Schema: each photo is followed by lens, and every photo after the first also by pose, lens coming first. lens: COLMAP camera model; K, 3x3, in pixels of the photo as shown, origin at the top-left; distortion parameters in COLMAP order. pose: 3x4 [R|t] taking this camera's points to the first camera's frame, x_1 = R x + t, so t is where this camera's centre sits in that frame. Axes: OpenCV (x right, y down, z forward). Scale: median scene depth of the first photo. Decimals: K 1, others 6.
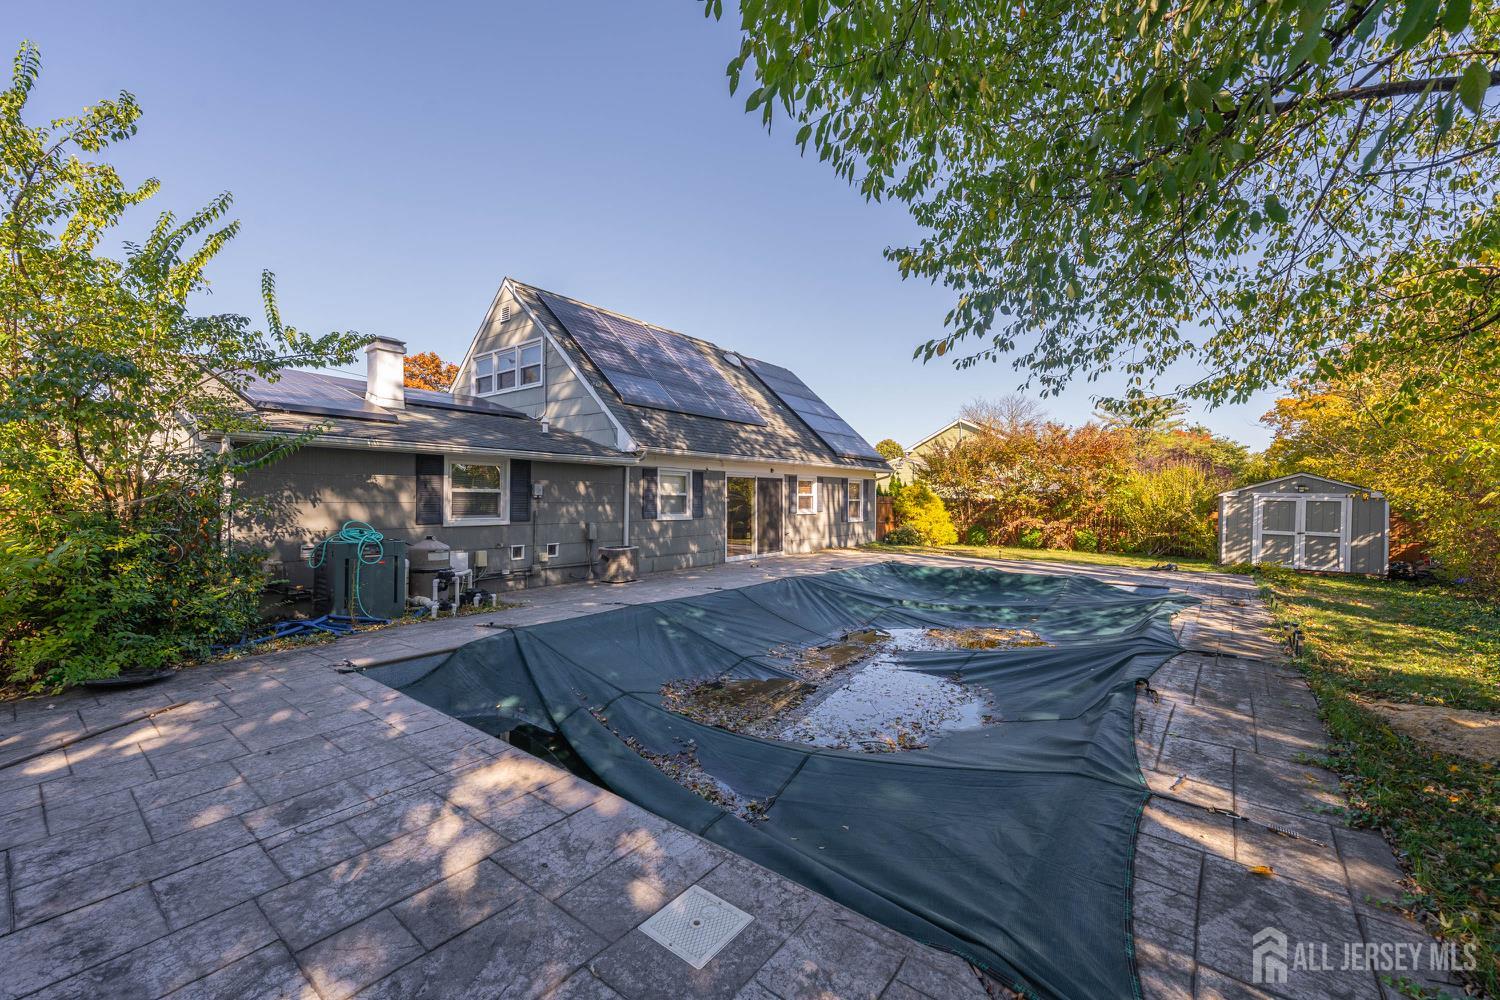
lens RADIAL K [[610.8, 0, 751.6], [0, 610.8, 500.6], [0, 0, 1]] dist [-0.006145, 0.000082]
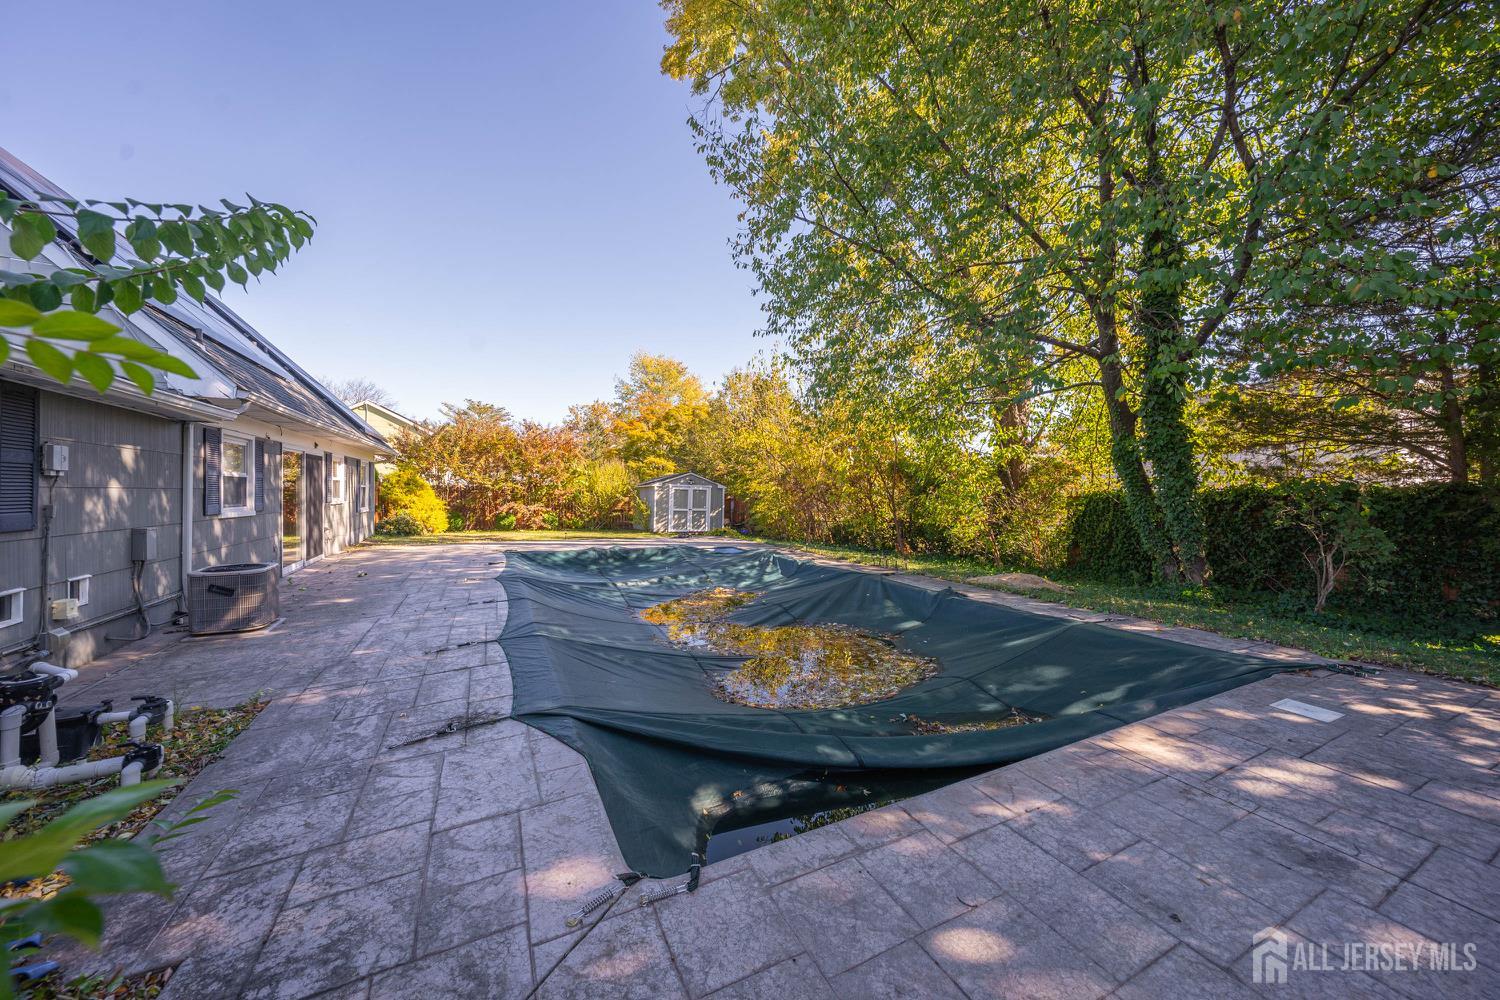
lens RADIAL K [[525.8, 0, 751.7], [0, 525.8, 496.3], [0, 0, 1]] dist [-0.008637, 0.000125]
pose [[0.421647, -0.006626, 0.906736, -0.308304], [-0.007659, 0.999912, 0.010869, 0.001306], [-0.906728, -0.011528, 0.421559, 0.253680]]
